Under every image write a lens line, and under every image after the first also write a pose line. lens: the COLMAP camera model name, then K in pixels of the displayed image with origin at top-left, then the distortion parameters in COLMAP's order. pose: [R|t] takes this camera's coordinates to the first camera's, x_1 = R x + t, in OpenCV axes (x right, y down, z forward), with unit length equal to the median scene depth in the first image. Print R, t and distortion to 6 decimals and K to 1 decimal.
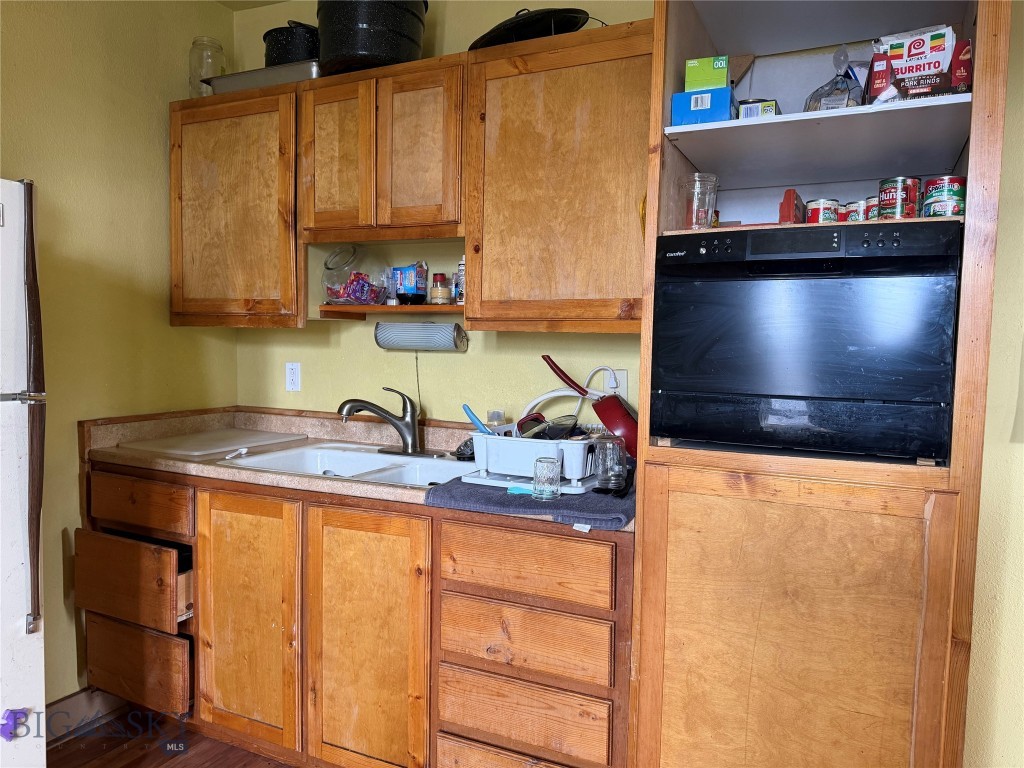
lens RADIAL K [[724.5, 0, 513.8], [0, 724.5, 386.3], [0, 0, 1]] dist [0.053184, -0.038151]
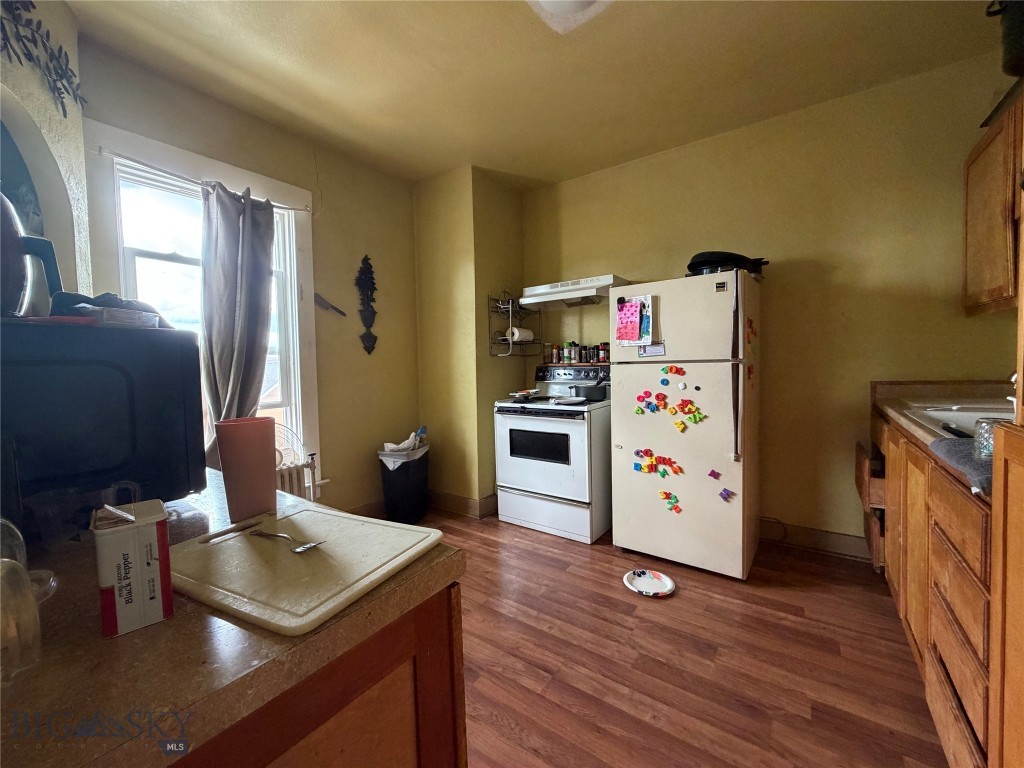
lens RADIAL K [[407.8, 0, 512.0], [0, 407.8, 381.9], [0, 0, 1]] dist [0.014138, 0.000766]
pose [[-0.178529, 0.019607, -0.983739, 0.708314], [-0.026000, 0.999358, 0.024637, 0.062366], [0.983591, 0.029976, -0.177904, 0.483690]]
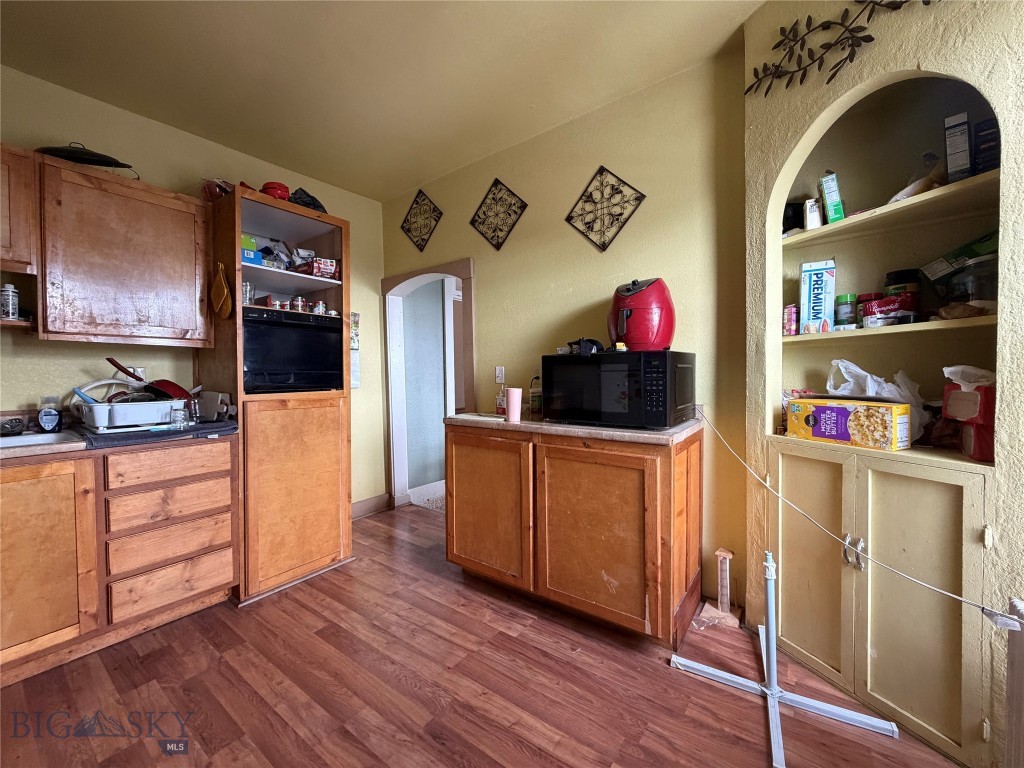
lens RADIAL K [[407.8, 0, 510.5], [0, 407.8, 381.3], [0, 0, 1]] dist [0.014138, 0.000766]
pose [[0.186298, -0.039068, 0.981716, -0.920992], [0.065858, 0.997458, 0.027197, 0.057153], [-0.980284, 0.059587, 0.188397, -0.095910]]
